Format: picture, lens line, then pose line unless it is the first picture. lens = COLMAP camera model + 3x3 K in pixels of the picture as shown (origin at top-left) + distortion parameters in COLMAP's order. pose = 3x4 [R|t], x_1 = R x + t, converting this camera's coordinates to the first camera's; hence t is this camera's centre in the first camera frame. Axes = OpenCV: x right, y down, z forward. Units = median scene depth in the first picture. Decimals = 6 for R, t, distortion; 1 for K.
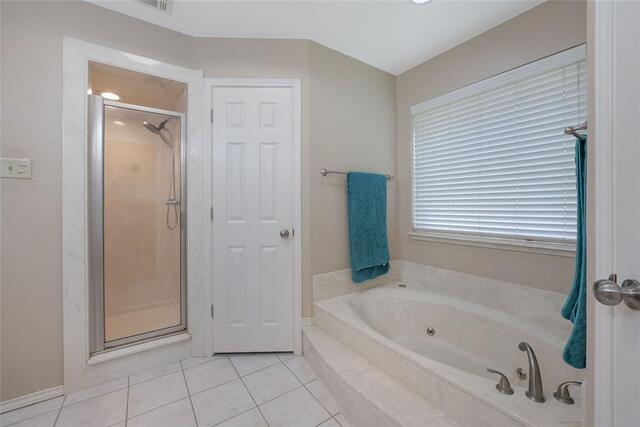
lens RADIAL K [[259.5, 0, 320.7], [0, 259.5, 204.7], [0, 0, 1]] dist [-0.012311, 0.000383]
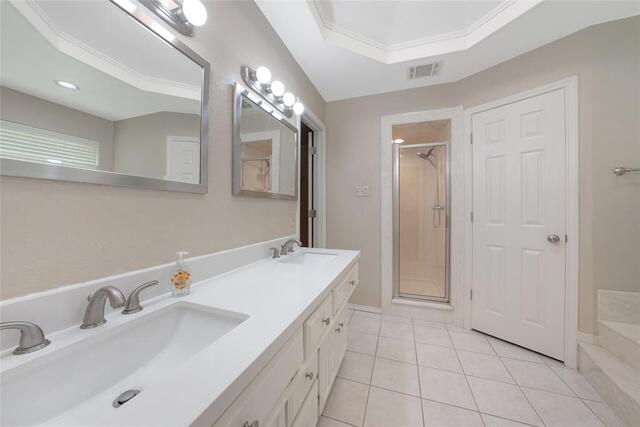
lens RADIAL K [[222.5, 0, 322.2], [0, 222.5, 210.5], [0, 0, 1]] dist [-0.027074, 0.005689]
pose [[0.586985, 0.004838, -0.809584, 0.014166], [0.000724, 0.999979, 0.006500, -0.002700], [0.809598, -0.004402, 0.586969, -0.203098]]
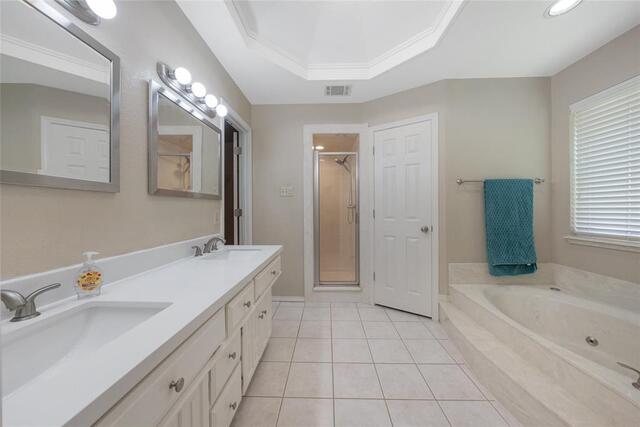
lens RADIAL K [[219.7, 0, 322.3], [0, 219.7, 210.0], [0, 0, 1]] dist [-0.000669, 0.000165]
pose [[0.807225, 0.002599, -0.590238, 0.108322], [0.003727, 0.999948, 0.009501, -0.002509], [0.590232, -0.009869, 0.807173, -0.248184]]
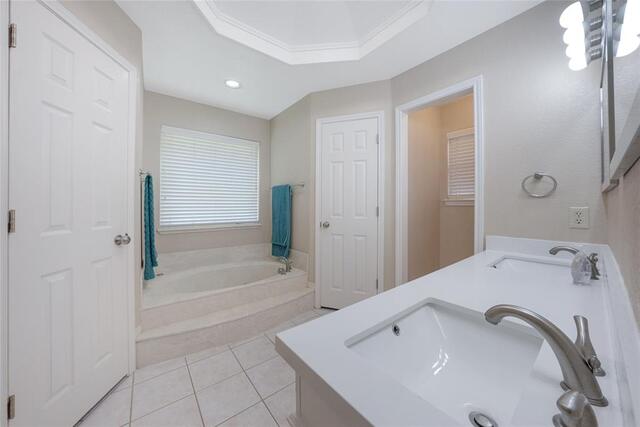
lens RADIAL K [[222.5, 0, 322.2], [0, 222.5, 210.5], [0, 0, 1]] dist [-0.027074, 0.005689]
pose [[-0.066780, -0.014524, 0.997662, -0.881412], [-0.003827, 0.999890, 0.014300, 0.003840], [-0.997760, -0.002863, -0.066828, 0.394937]]
